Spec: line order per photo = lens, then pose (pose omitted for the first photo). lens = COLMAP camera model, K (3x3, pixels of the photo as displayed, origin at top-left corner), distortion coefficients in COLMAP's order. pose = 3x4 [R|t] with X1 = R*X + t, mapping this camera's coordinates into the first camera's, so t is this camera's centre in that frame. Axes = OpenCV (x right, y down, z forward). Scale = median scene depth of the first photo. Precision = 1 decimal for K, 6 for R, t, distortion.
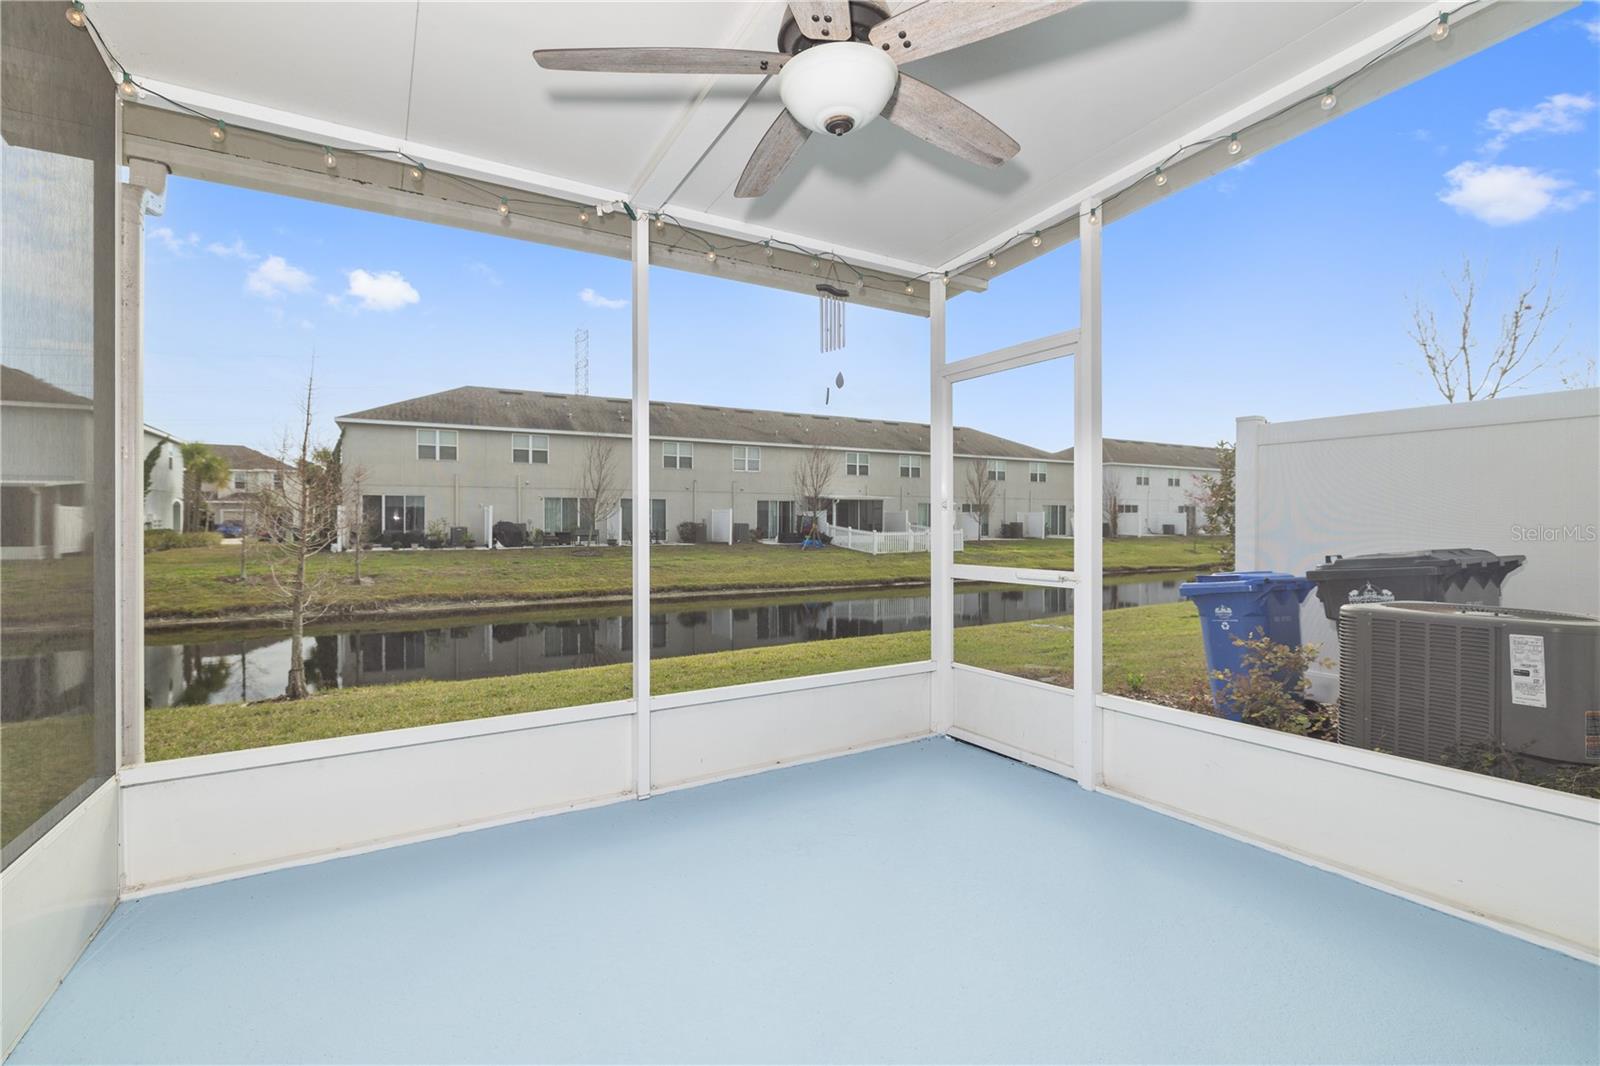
lens RADIAL K [[716.1, 0, 787.9], [0, 716.1, 516.6], [0, 0, 1]] dist [-0.003719, 0.000981]
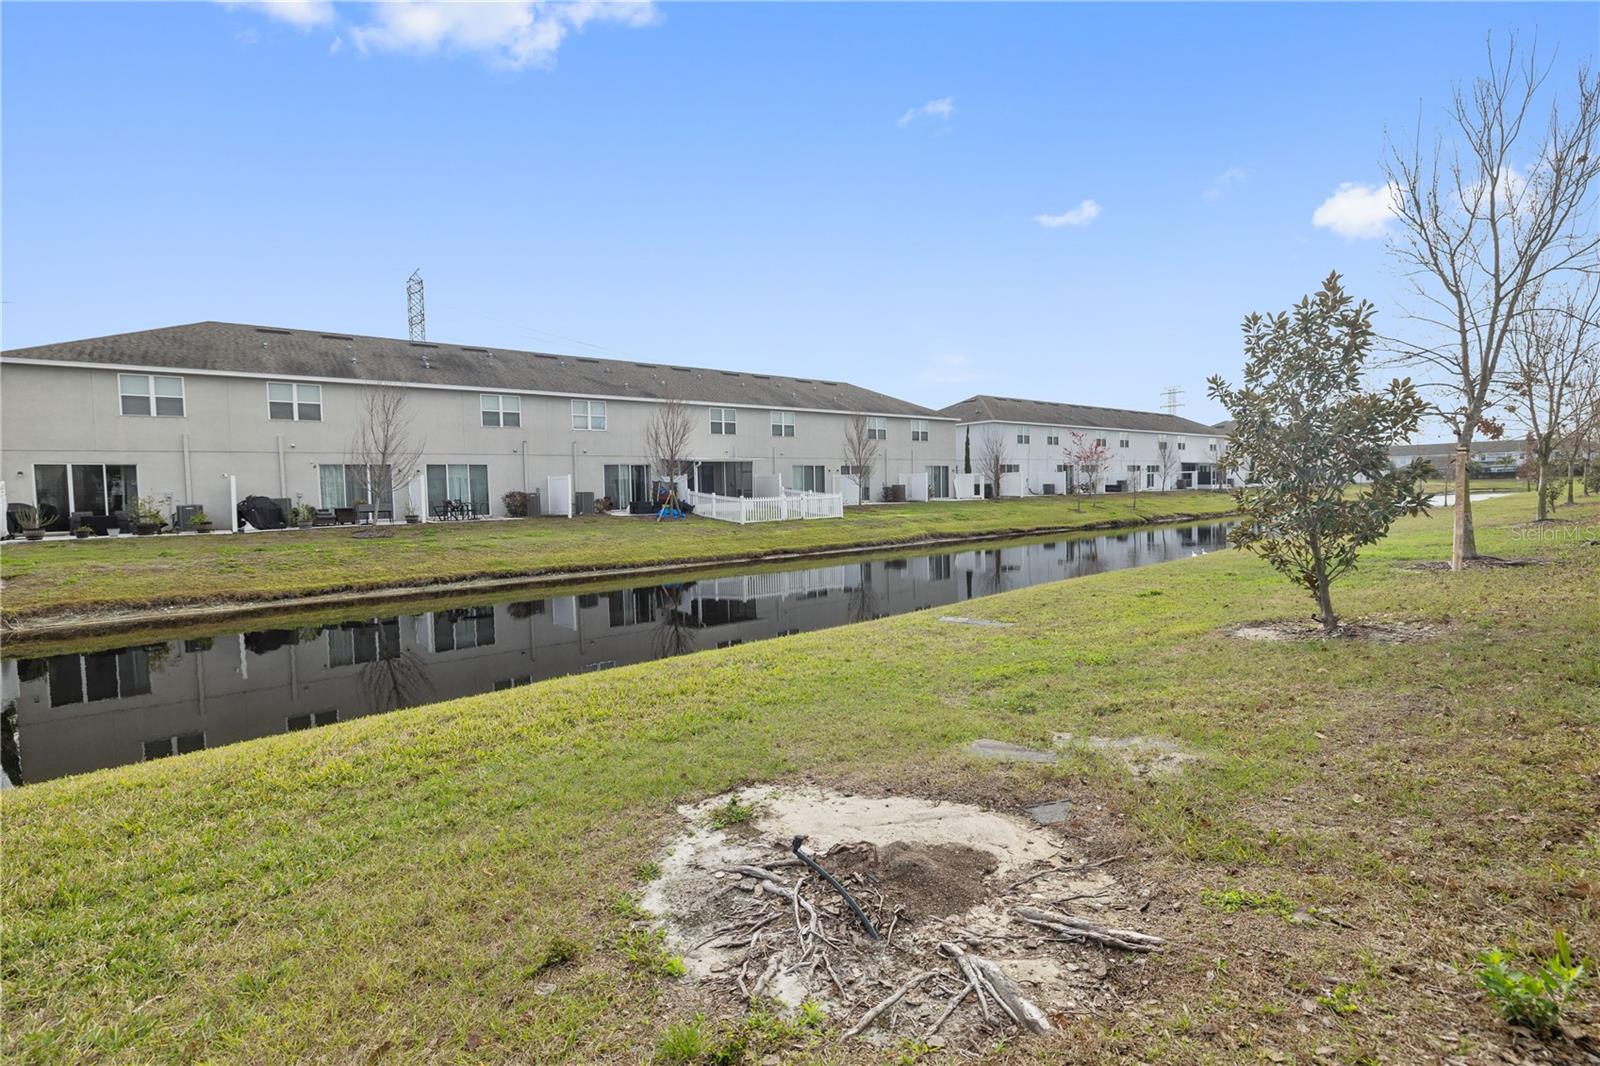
lens RADIAL K [[736.8, 0, 791.0], [0, 736.8, 516.8], [0, 0, 1]] dist [-0.001860, -0.000019]
pose [[0.985309, -0.030023, 0.168124, 0.027624], [0.023207, 0.998833, 0.042358, 0.007420], [-0.169199, -0.037834, 0.984855, 0.110362]]
